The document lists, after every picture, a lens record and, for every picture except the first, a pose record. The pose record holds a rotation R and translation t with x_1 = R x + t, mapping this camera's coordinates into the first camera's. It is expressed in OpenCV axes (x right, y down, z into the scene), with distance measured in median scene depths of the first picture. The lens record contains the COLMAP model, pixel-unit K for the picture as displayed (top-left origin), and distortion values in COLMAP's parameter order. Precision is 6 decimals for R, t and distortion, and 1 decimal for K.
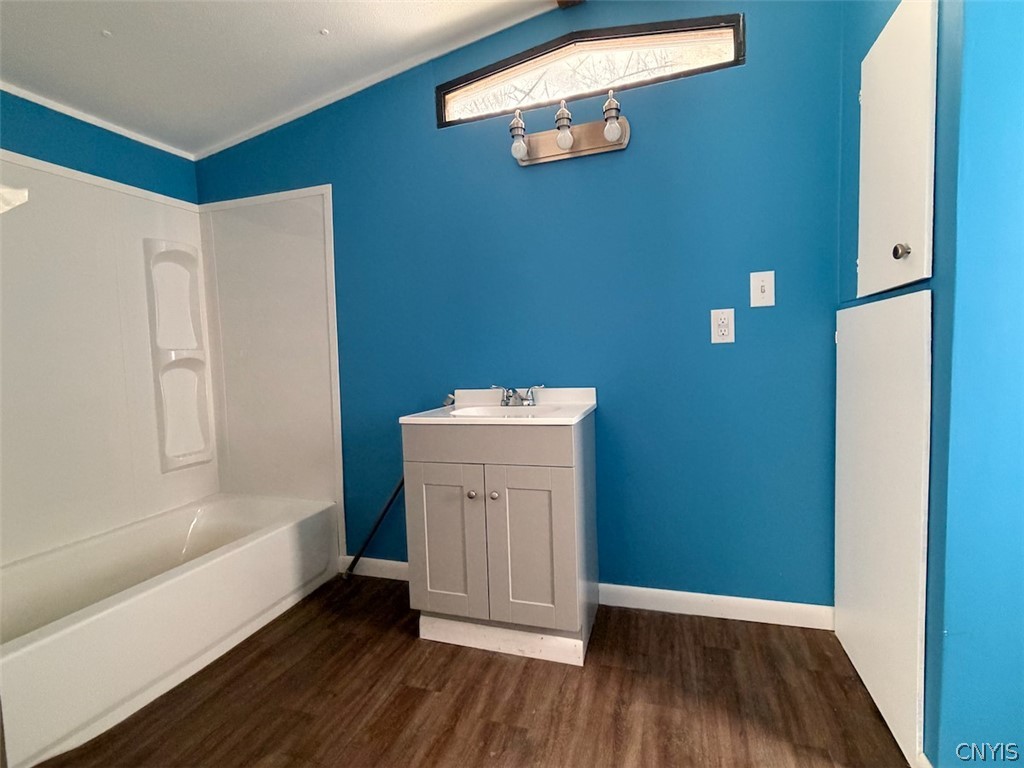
lens RADIAL K [[482.0, 0, 517.7], [0, 482.0, 383.8], [0, 0, 1]] dist [-0.000736, -0.000224]
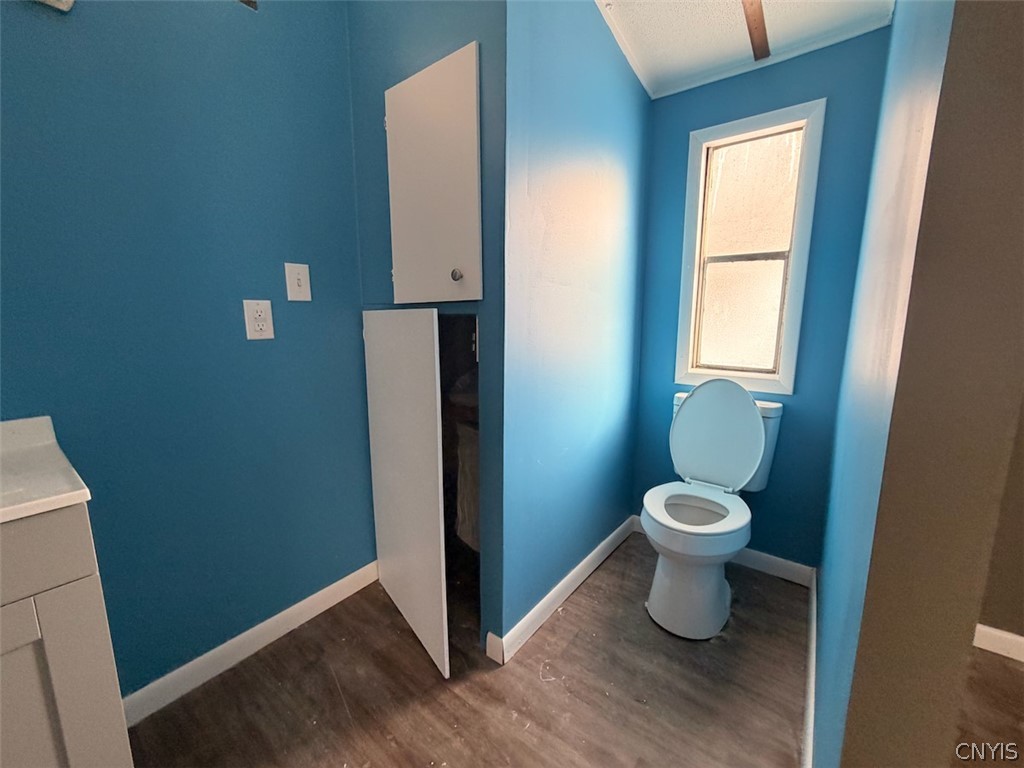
lens RADIAL K [[410.7, 0, 513.4], [0, 410.7, 380.8], [0, 0, 1]] dist [-0.000409, 0.000111]
pose [[0.325035, -0.116763, 0.938466, -0.135014], [0.043500, 0.993144, 0.108500, -0.073236], [-0.944701, 0.005557, 0.327886, 0.336607]]
